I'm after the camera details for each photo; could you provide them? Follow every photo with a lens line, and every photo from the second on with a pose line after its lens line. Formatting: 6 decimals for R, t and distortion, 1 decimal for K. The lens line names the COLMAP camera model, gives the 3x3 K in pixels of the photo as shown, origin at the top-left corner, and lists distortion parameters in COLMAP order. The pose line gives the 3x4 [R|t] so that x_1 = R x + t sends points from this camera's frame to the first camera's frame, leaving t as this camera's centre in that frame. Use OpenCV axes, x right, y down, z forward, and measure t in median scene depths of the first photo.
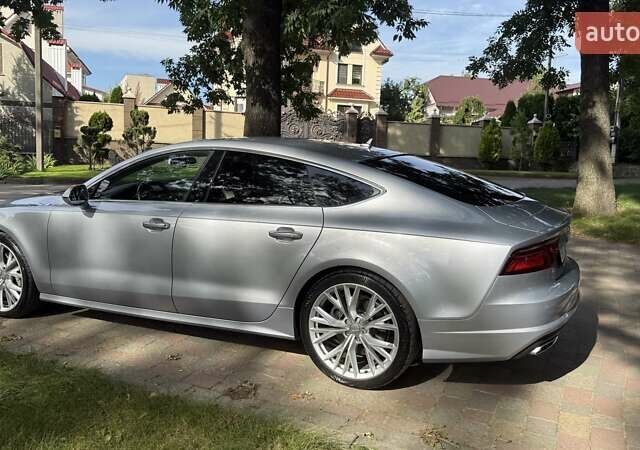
lens RADIAL K [[562.8, 0, 318.9], [0, 562.8, 227.5], [0, 0, 1]] dist [0.126455, -0.237319]
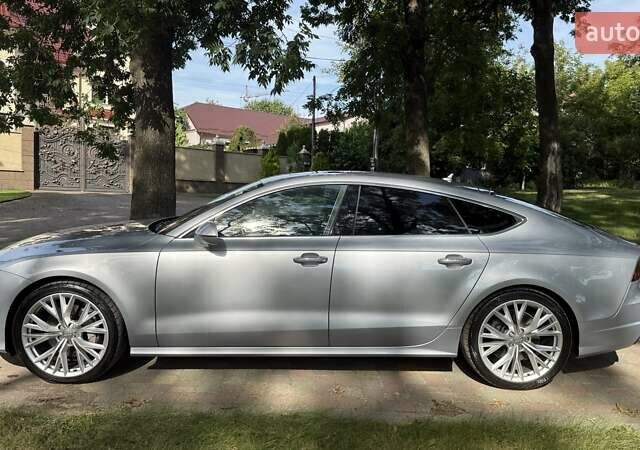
lens RADIAL K [[562.8, 0, 318.9], [0, 562.8, 227.5], [0, 0, 1]] dist [0.126455, -0.237319]
pose [[0.893200, -0.032373, 0.448492, -0.615106], [0.051392, 0.998219, -0.030297, -0.025853], [-0.446712, 0.050110, 0.893273, 0.092098]]
